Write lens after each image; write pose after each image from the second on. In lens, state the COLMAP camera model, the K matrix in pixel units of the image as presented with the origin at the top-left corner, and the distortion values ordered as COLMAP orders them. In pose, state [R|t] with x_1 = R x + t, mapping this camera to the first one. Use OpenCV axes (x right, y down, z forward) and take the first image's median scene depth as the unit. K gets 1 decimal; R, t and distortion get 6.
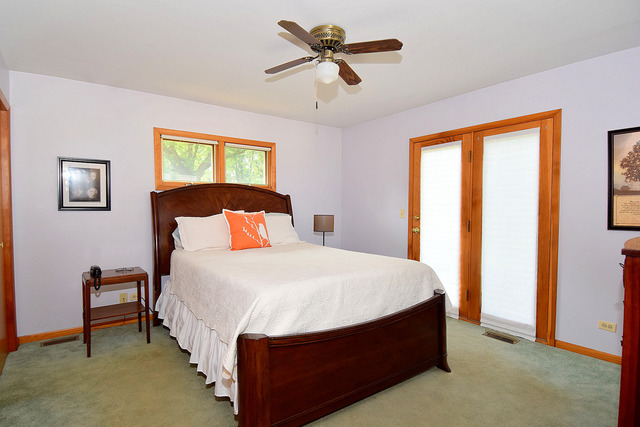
lens RADIAL K [[332.0, 0, 316.2], [0, 332.0, 214.9], [0, 0, 1]] dist [0.017399, -0.000307]
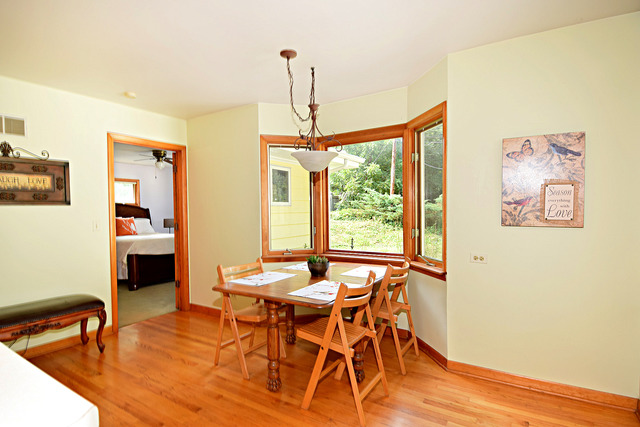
lens RADIAL K [[332.0, 0, 316.2], [0, 332.0, 214.9], [0, 0, 1]] dist [0.017399, -0.000307]
pose [[0.934720, -0.014711, 0.355080, 0.136348], [0.023695, 0.999499, -0.020967, 0.038478], [-0.354594, 0.028012, 0.934601, -1.104828]]
